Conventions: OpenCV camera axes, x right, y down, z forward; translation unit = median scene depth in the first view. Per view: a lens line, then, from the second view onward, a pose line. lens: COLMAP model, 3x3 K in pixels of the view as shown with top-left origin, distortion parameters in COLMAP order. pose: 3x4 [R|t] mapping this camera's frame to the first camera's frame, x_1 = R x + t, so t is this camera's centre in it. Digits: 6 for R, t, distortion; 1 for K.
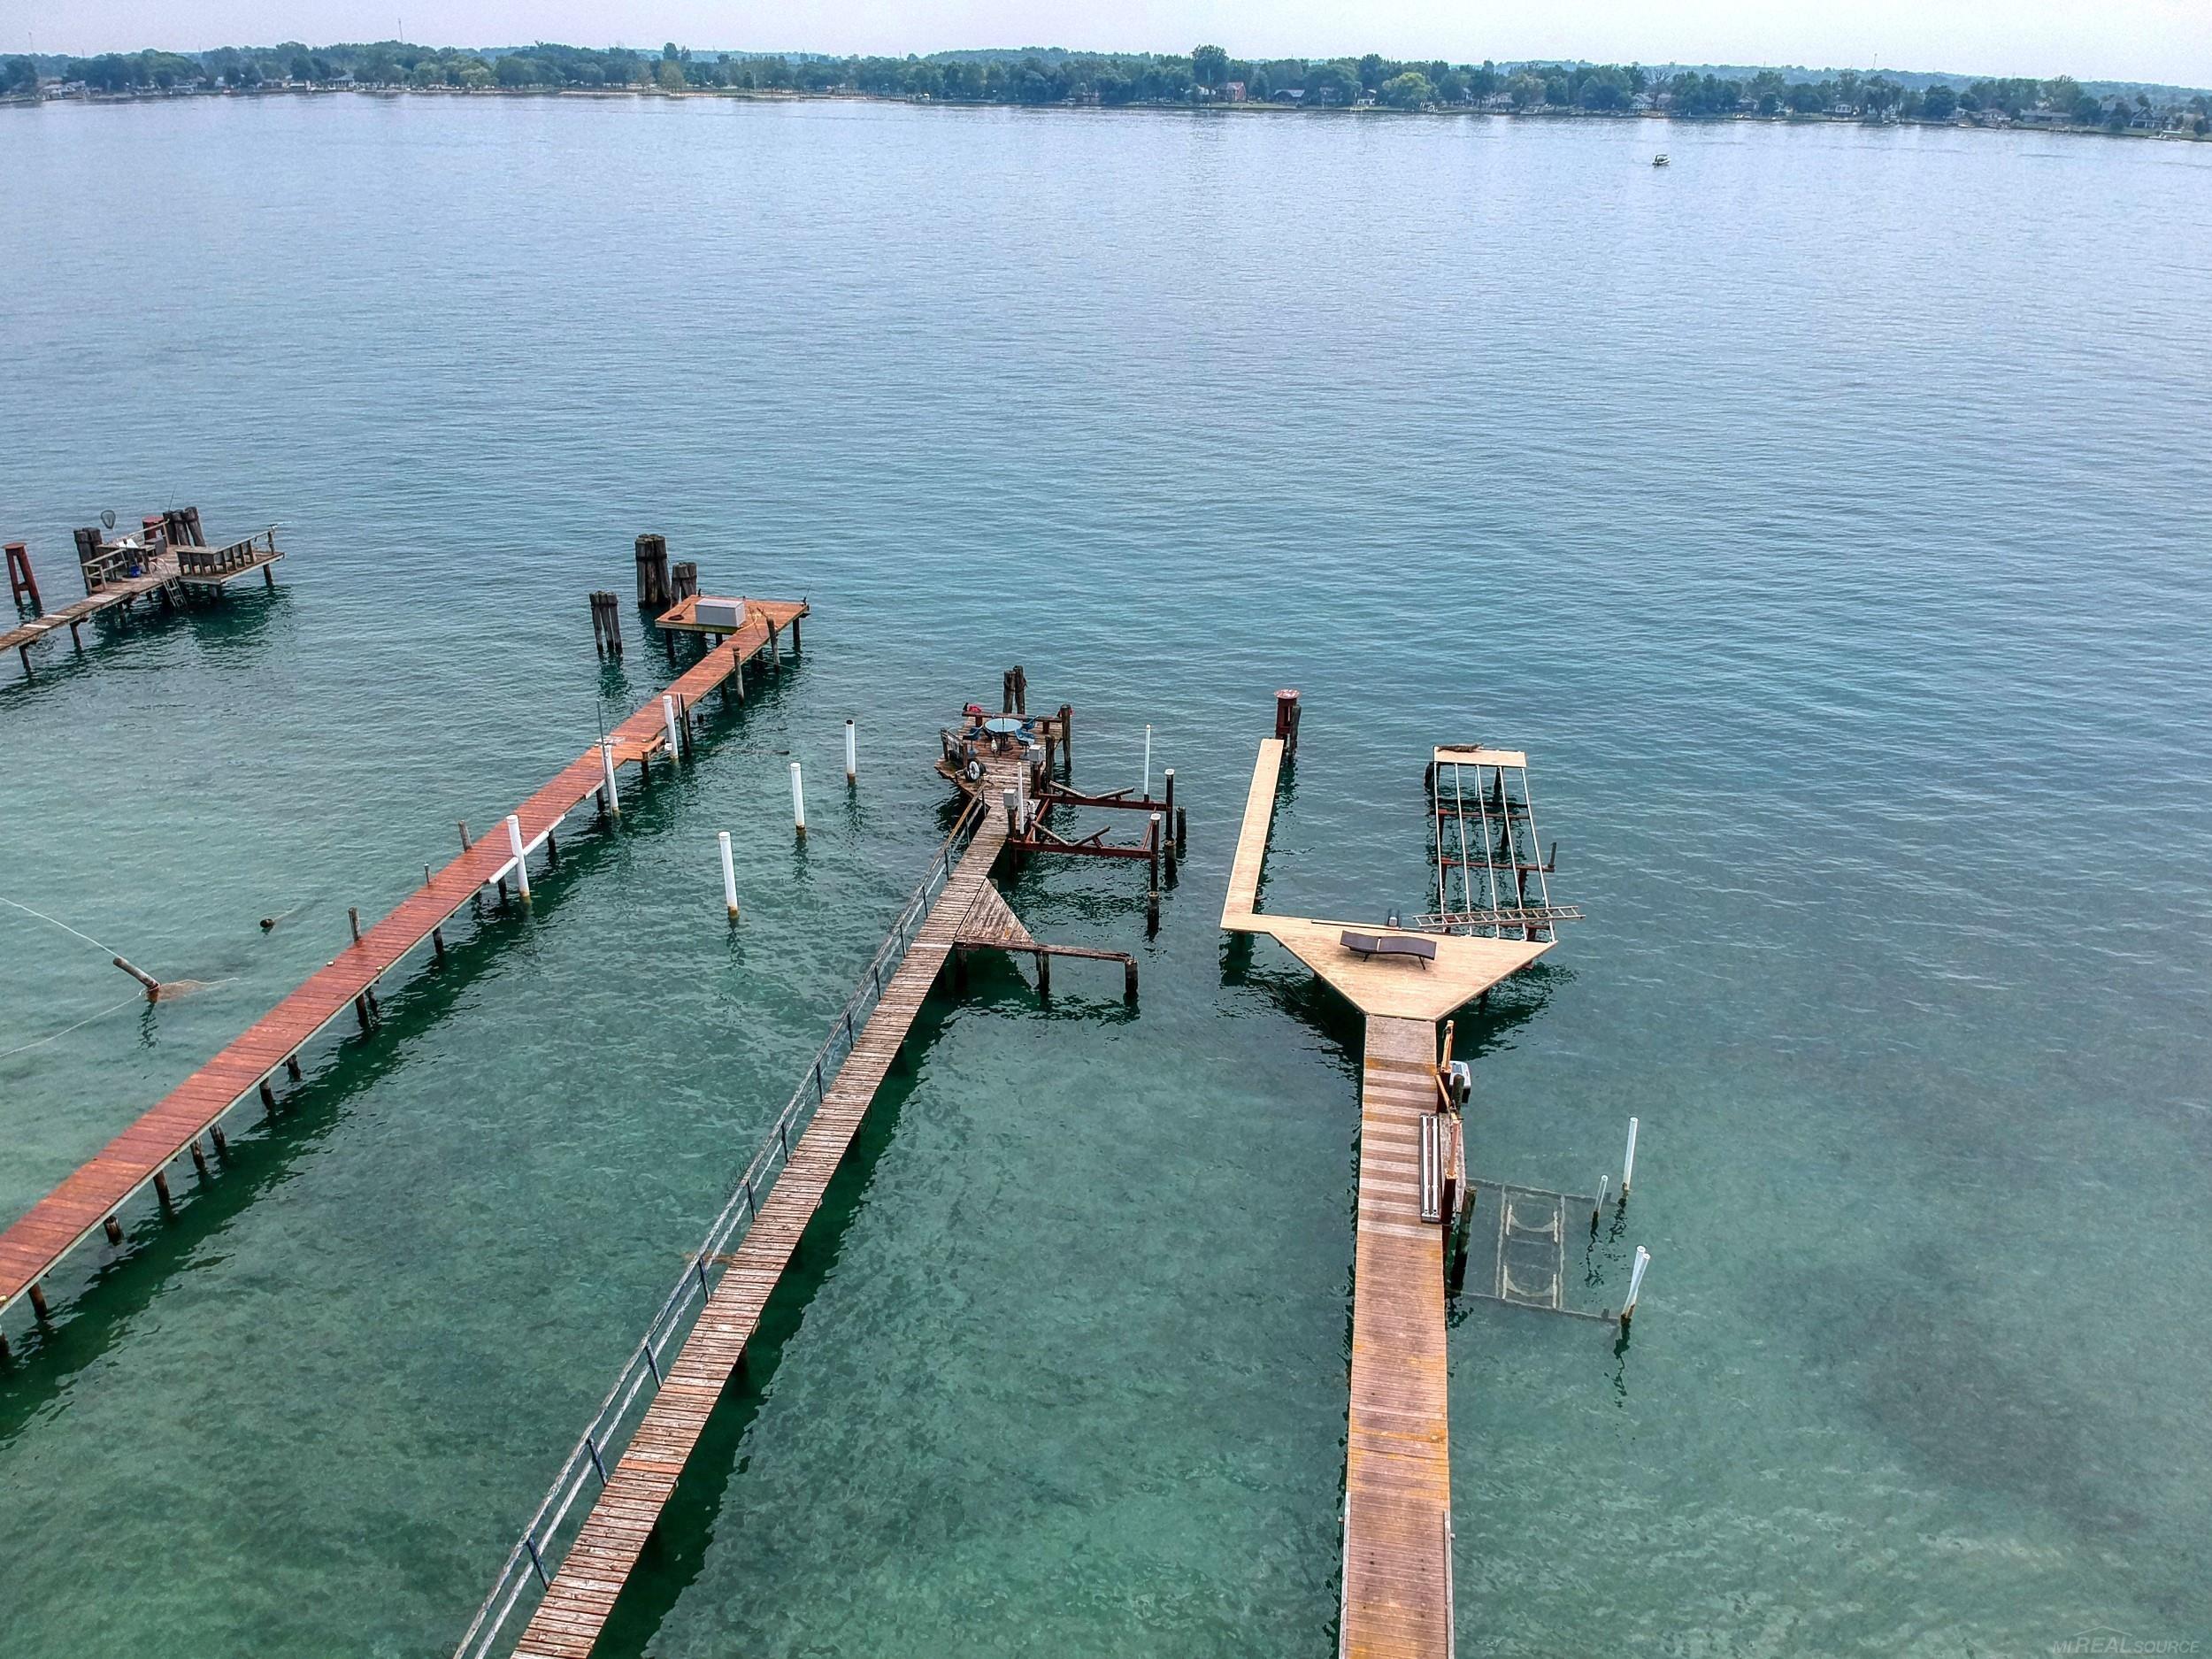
lens RADIAL K [[1621.9, 0, 1106.0], [0, 1621.9, 829.5], [0, 0, 1]] dist [0.054266, -0.122114]
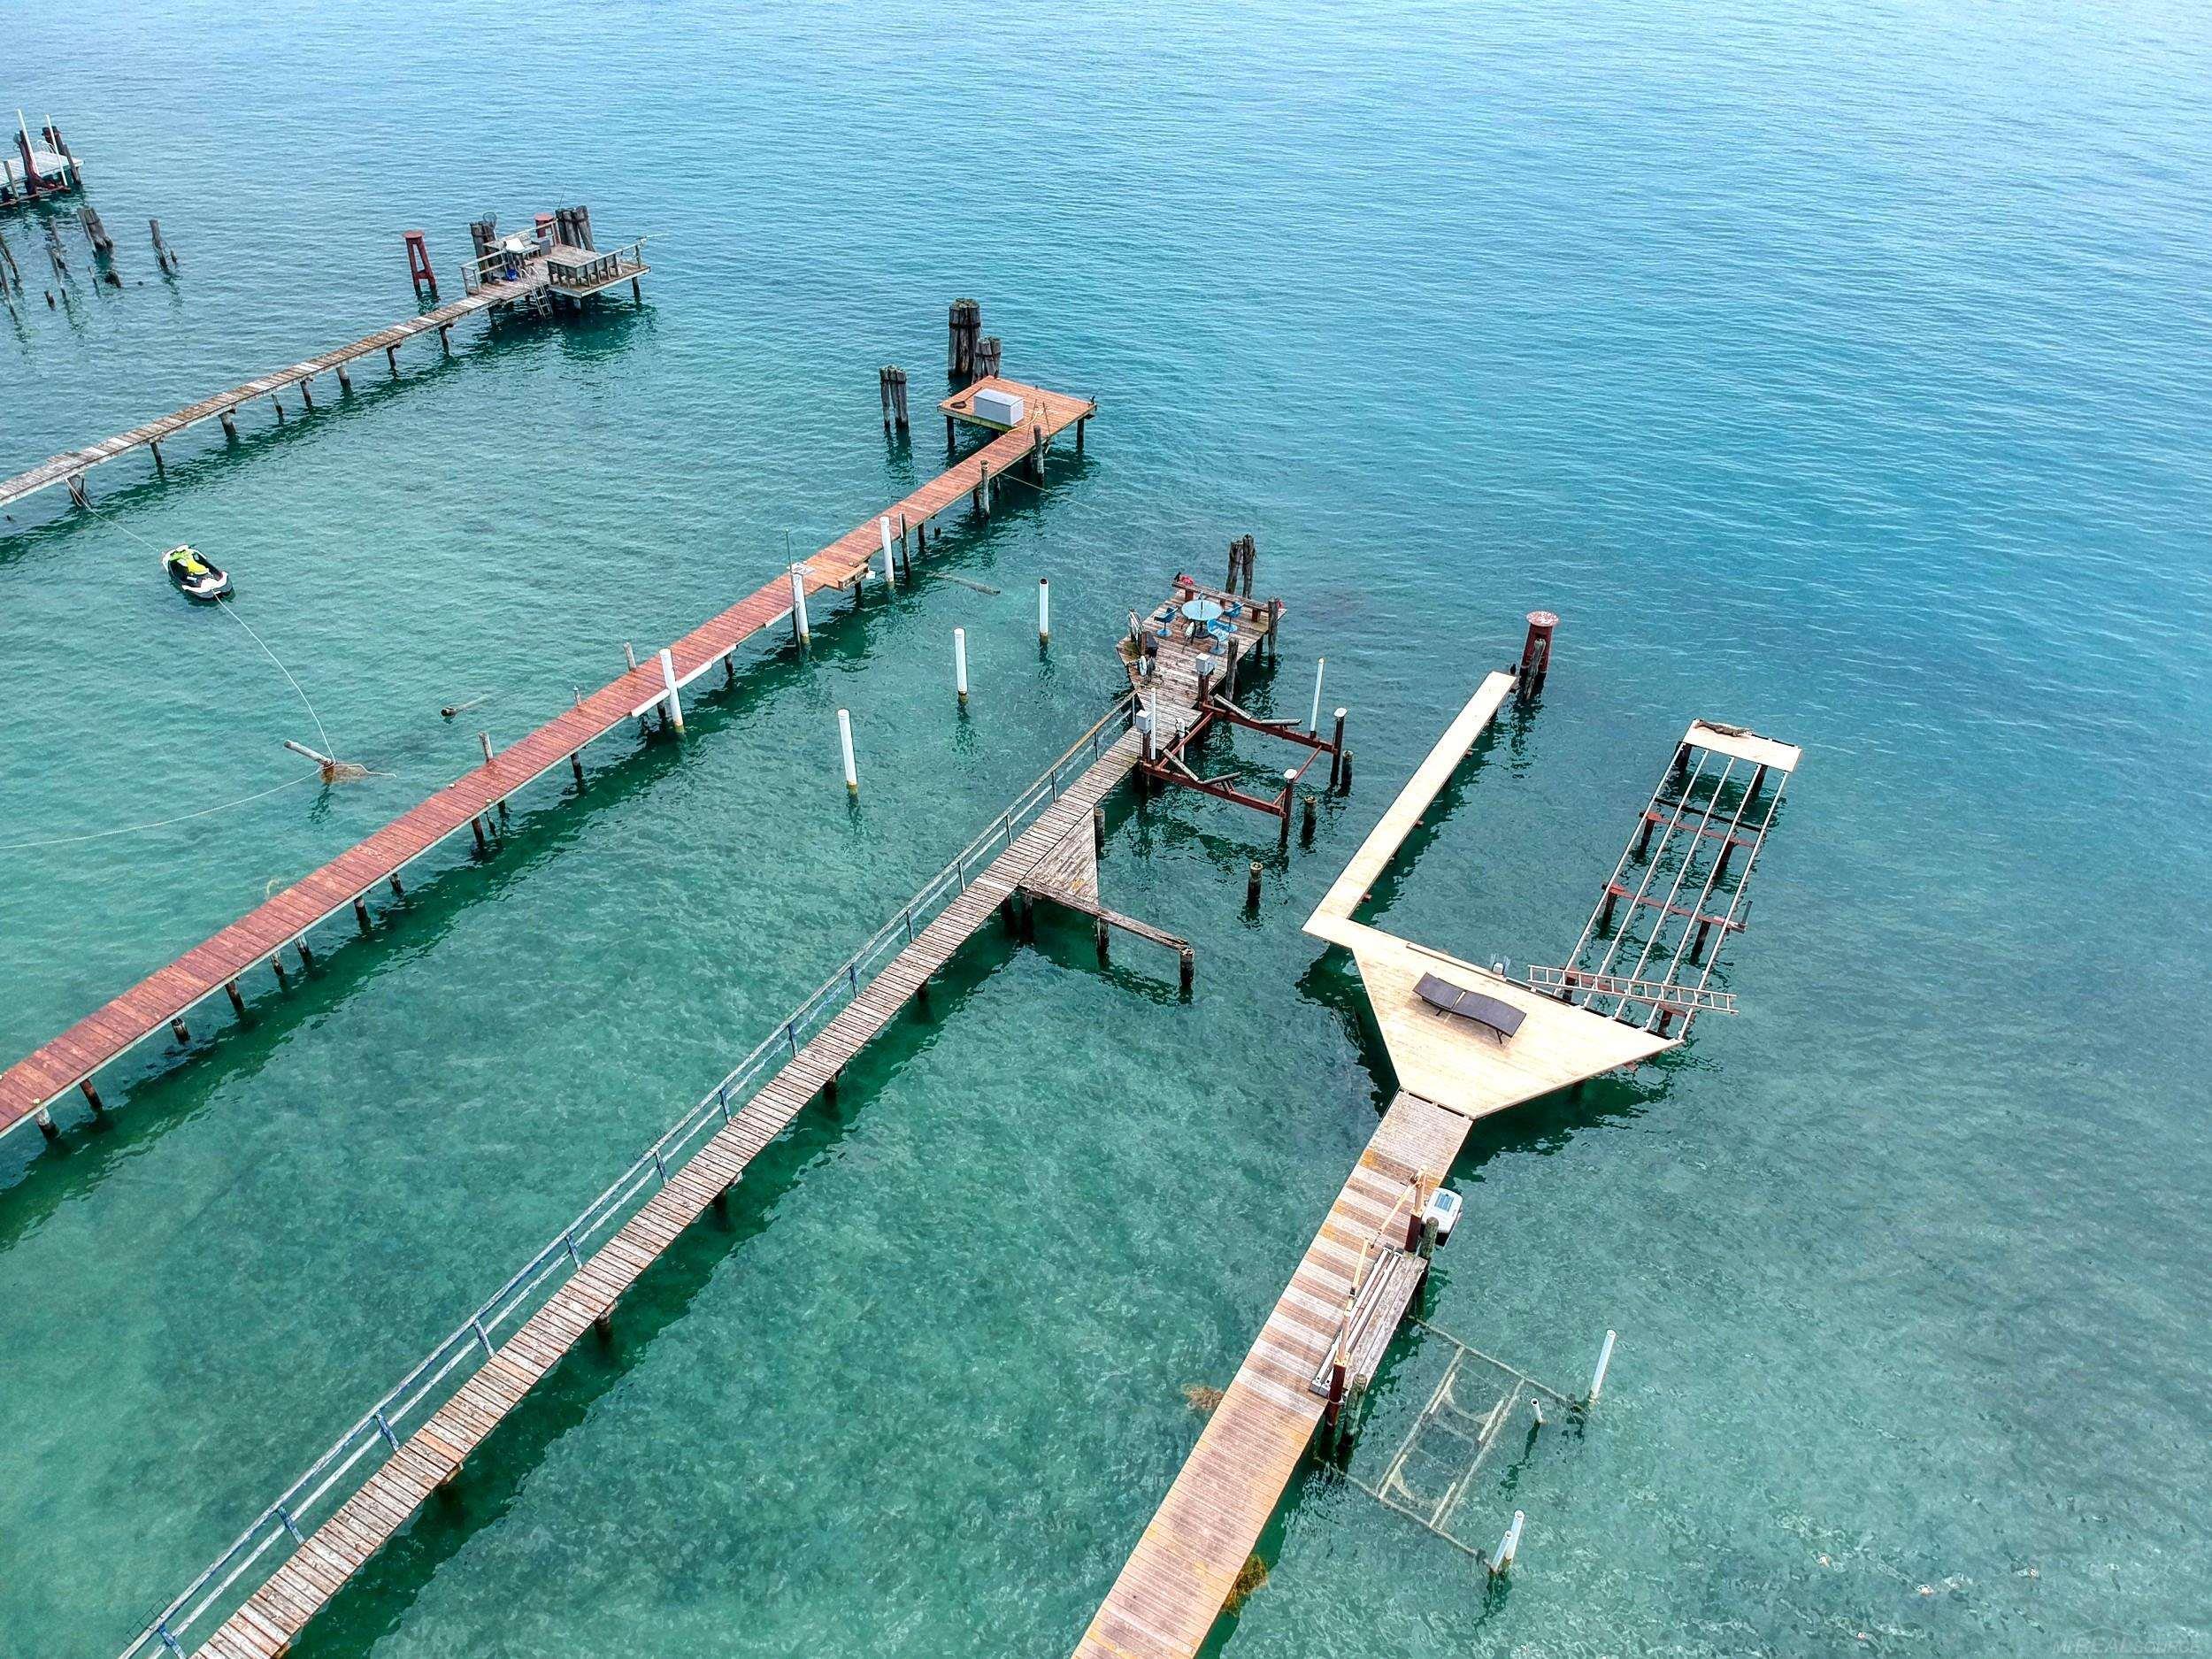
lens RADIAL K [[1621.9, 0, 1106.0], [0, 1621.9, 829.5], [0, 0, 1]] dist [0.054266, -0.122114]
pose [[0.939631, 0.205931, -0.273288, 0.169059], [-0.146739, 0.963974, 0.221860, -0.147588], [0.309131, -0.168364, 0.935998, 0.114004]]
